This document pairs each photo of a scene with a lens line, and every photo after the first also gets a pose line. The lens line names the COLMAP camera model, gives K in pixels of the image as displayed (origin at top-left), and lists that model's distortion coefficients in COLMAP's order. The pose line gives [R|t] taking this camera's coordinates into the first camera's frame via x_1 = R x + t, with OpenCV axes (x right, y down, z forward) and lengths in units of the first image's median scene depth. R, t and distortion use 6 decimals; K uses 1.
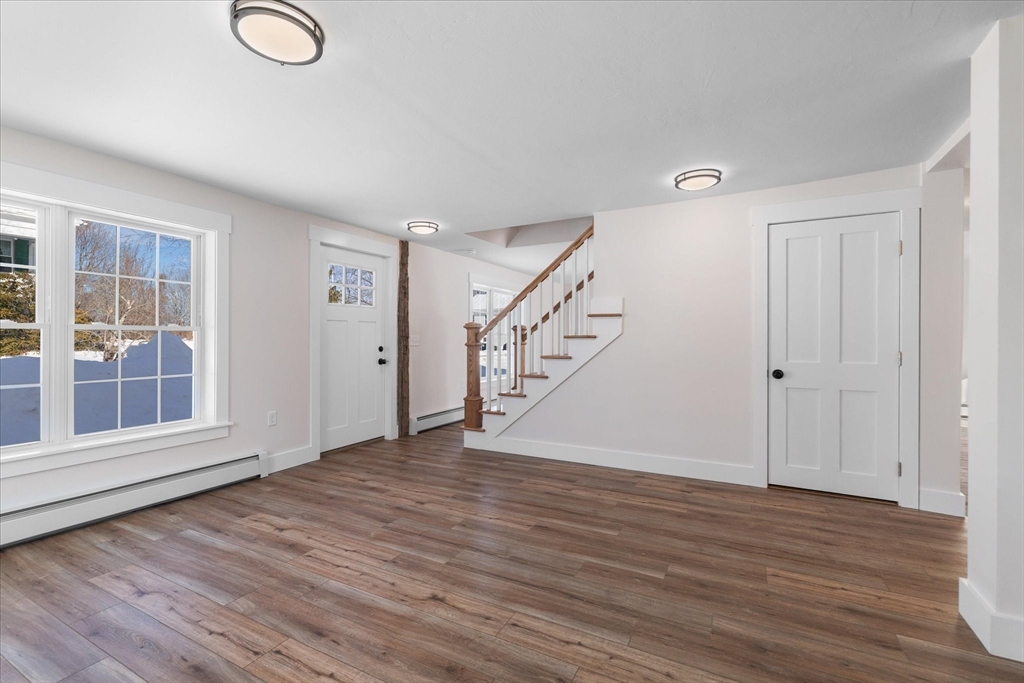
lens RADIAL K [[445.5, 0, 511.3], [0, 445.5, 339.5], [0, 0, 1]] dist [-0.003989, 0.002709]
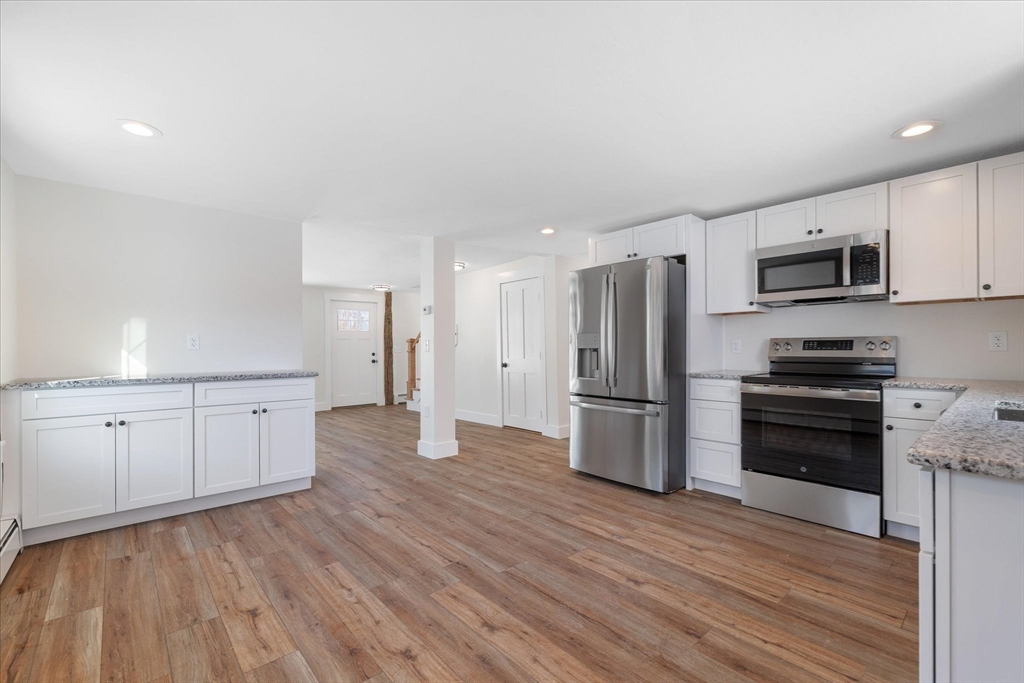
lens RADIAL K [[445.5, 0, 512.8], [0, 445.5, 347.1], [0, 0, 1]] dist [-0.003989, 0.002709]
pose [[0.936835, -0.013103, -0.349527, 1.420217], [0.010817, 0.999905, -0.008492, 0.023018], [0.349605, 0.004175, 0.936888, -0.794973]]
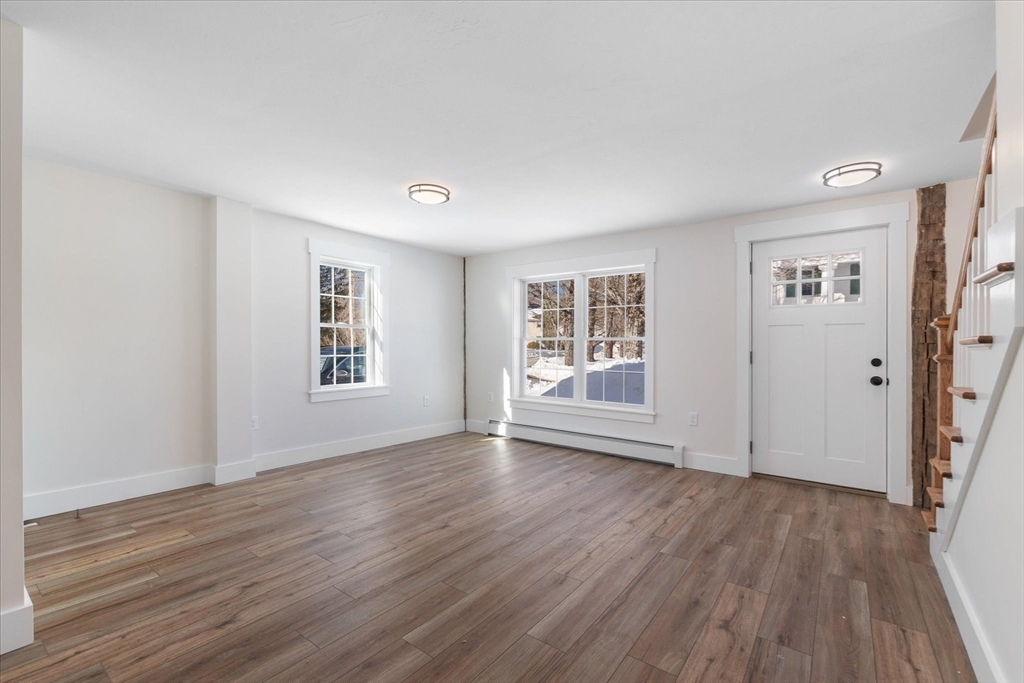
lens RADIAL K [[445.5, 0, 510.9], [0, 445.5, 346.1], [0, 0, 1]] dist [-0.003989, 0.002709]
pose [[-0.158948, -0.001258, -0.987286, 0.777278], [-0.009200, 0.999958, 0.000207, 0.002168], [0.987244, 0.009116, -0.158953, 0.922753]]
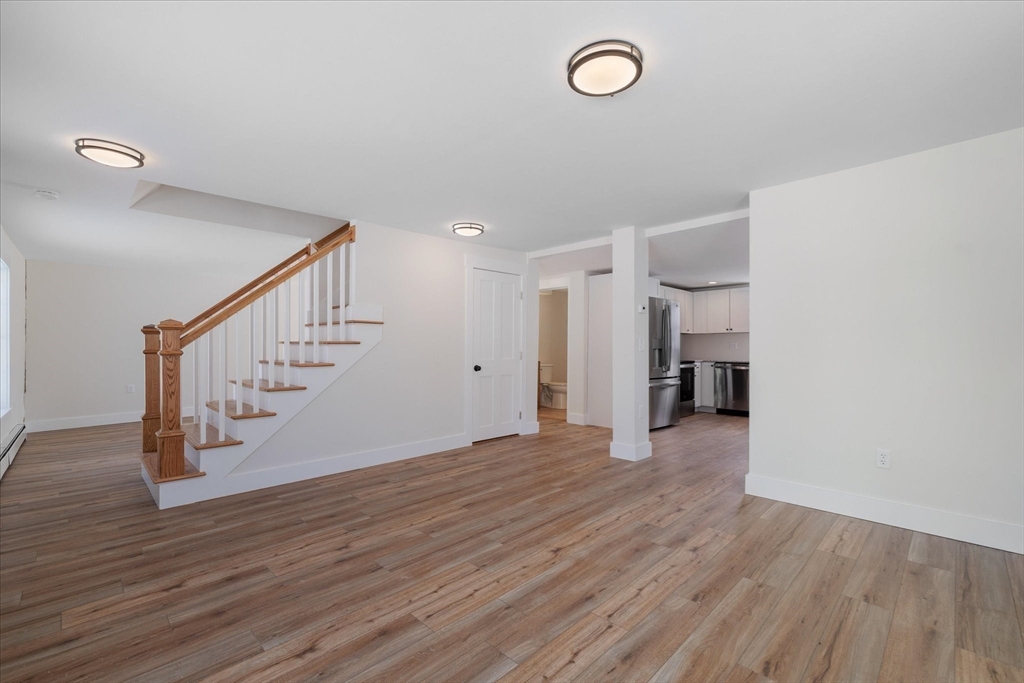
lens RADIAL K [[445.5, 0, 514.9], [0, 445.5, 345.6], [0, 0, 1]] dist [-0.003989, 0.002709]
pose [[0.293571, 0.000151, 0.955937, -0.906247], [0.003188, 0.999994, -0.001137, 0.003420], [-0.955932, 0.003381, 0.293568, 0.479203]]
